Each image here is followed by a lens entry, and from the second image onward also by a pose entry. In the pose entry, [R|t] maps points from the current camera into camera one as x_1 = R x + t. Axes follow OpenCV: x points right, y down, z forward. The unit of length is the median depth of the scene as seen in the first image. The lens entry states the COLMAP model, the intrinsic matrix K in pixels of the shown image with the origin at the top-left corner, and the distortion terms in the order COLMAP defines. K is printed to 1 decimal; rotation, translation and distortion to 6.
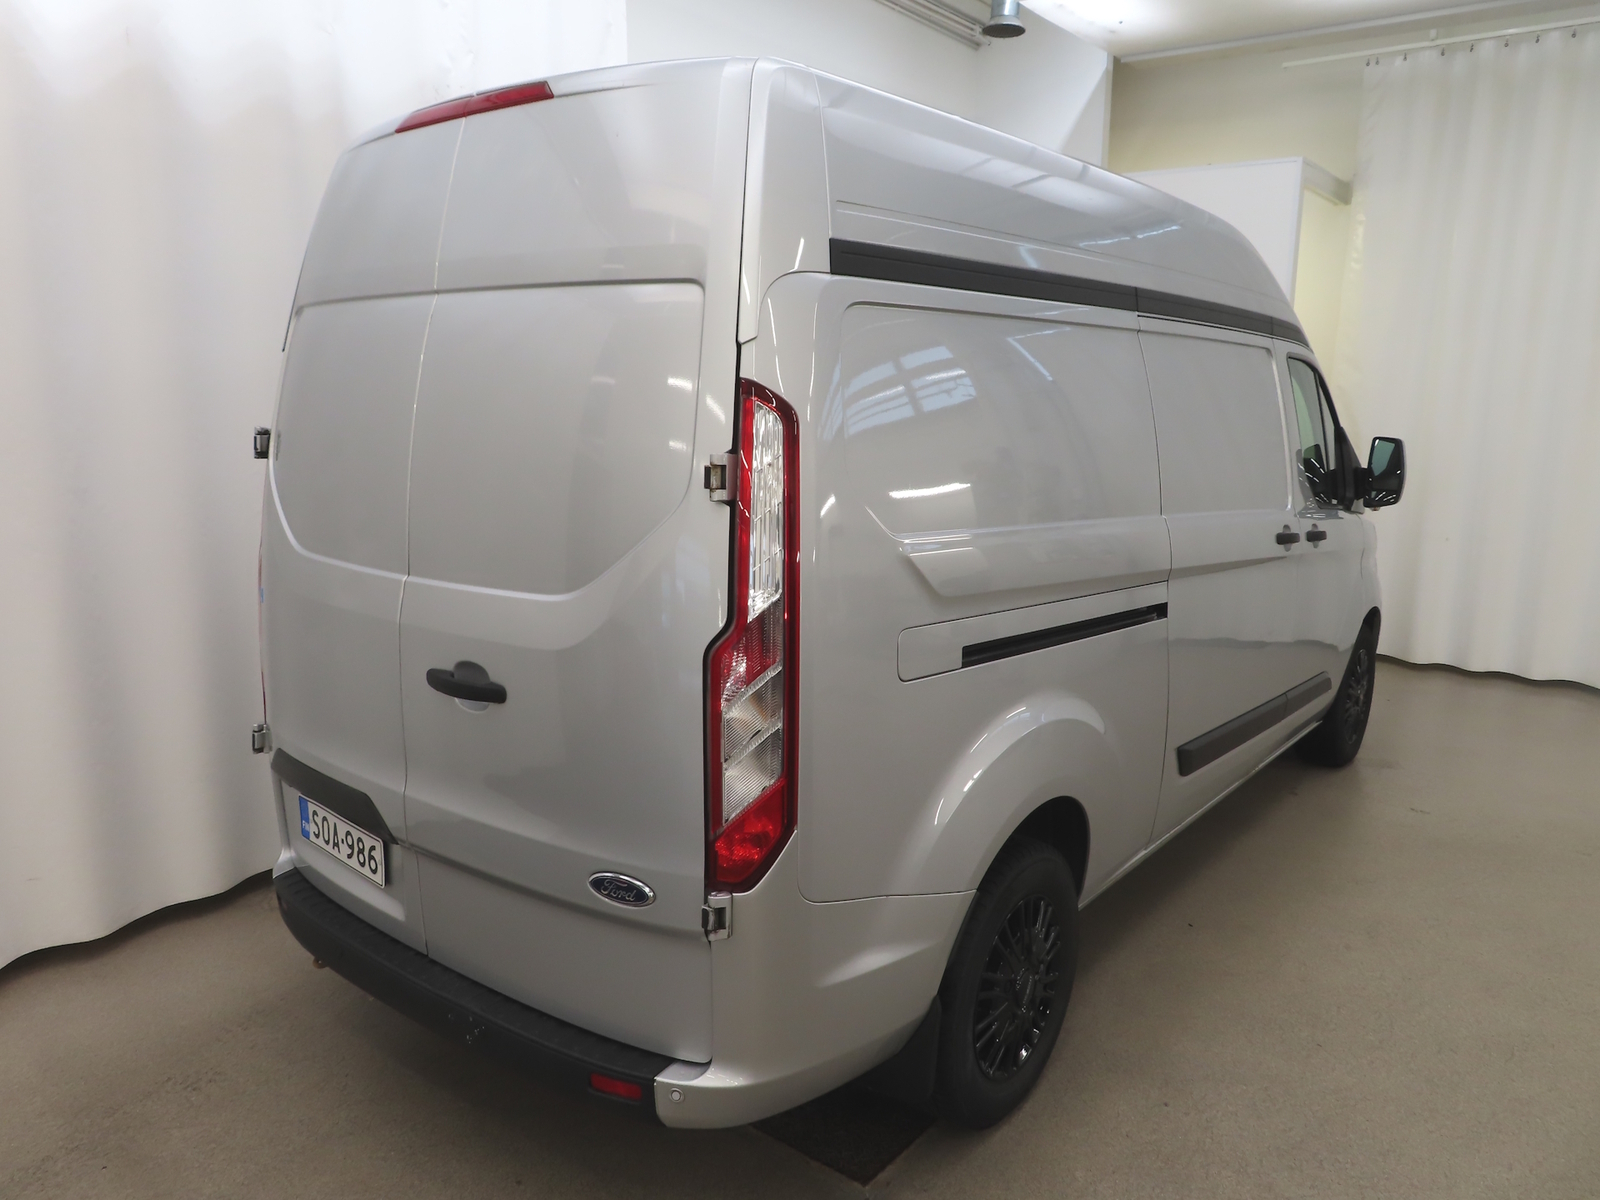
lens RADIAL K [[1203.5, 0, 800.0], [0, 1203.5, 600.0], [0, 0, 1]] dist [0.014435, 0.007235]
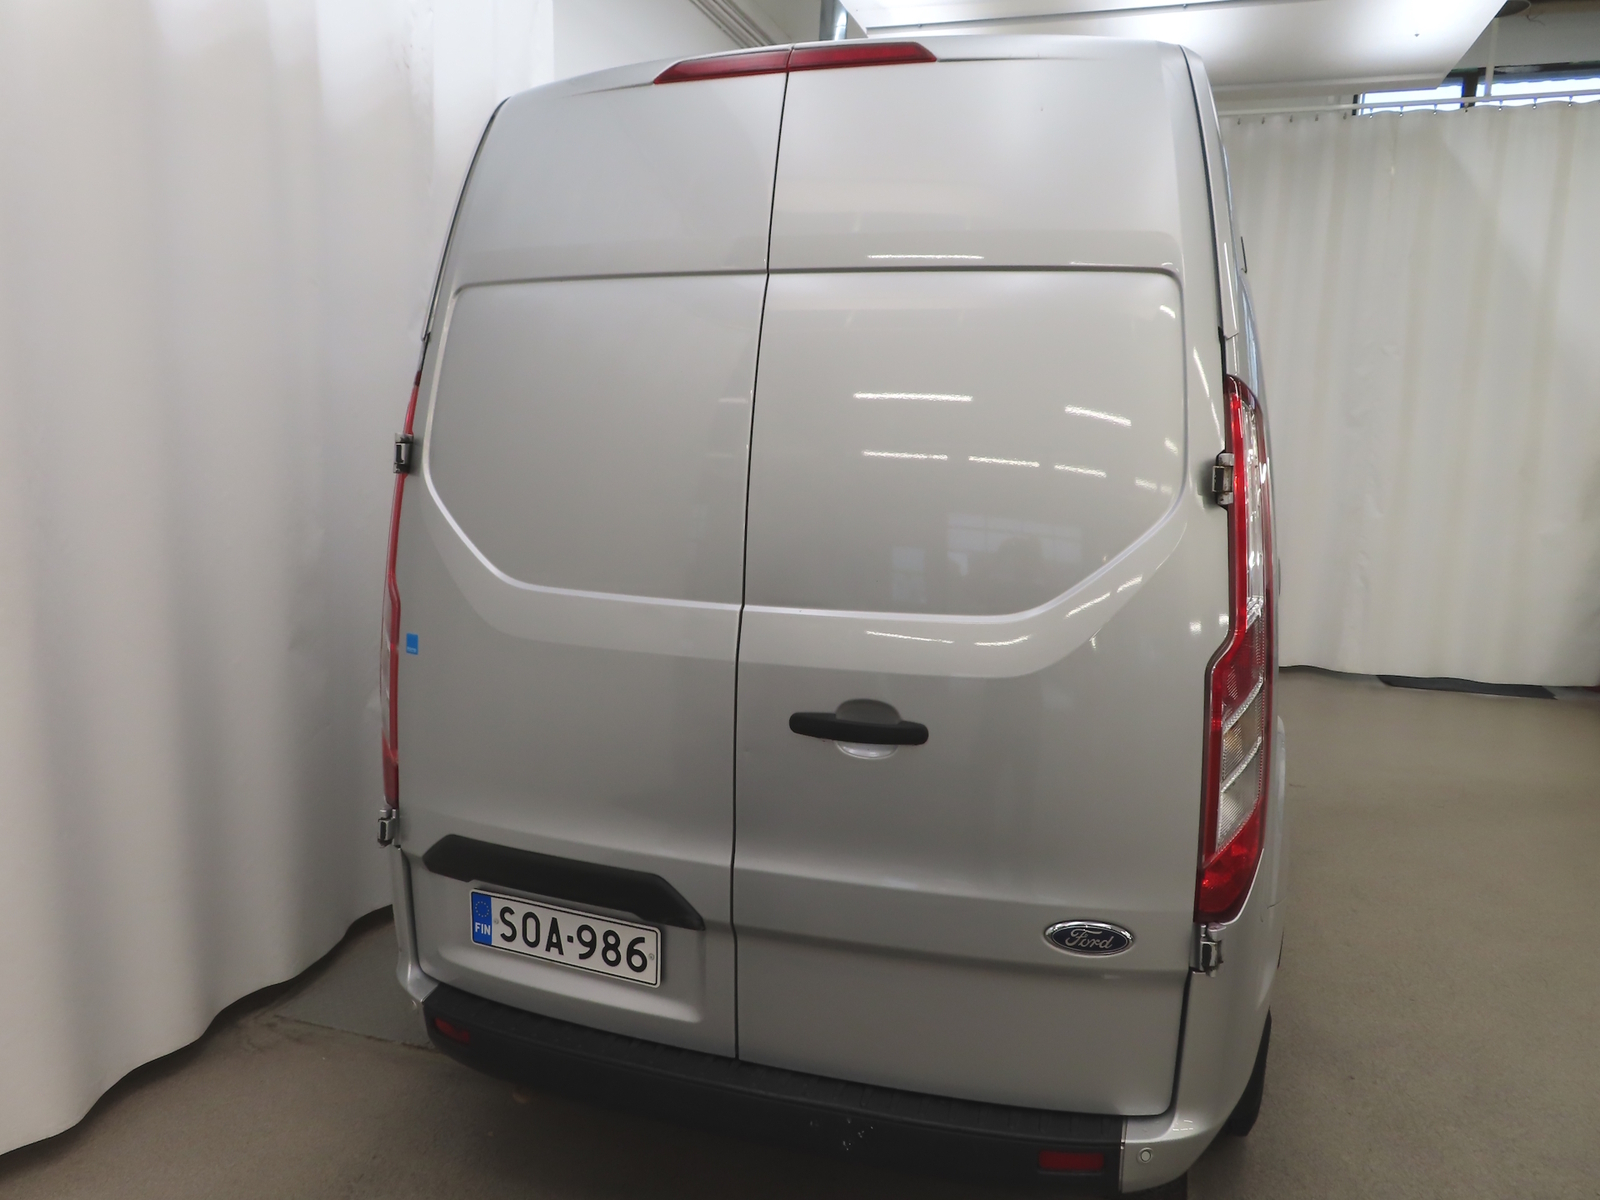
lens RADIAL K [[1209.7, 0, 800.0], [0, 1209.7, 600.0], [0, 0, 1]] dist [0.007565, -0.003154]
pose [[0.932529, -0.043647, 0.358448, -0.558971], [0.053168, 0.998445, -0.016744, -0.007188], [-0.357160, 0.034672, 0.933400, 0.188308]]
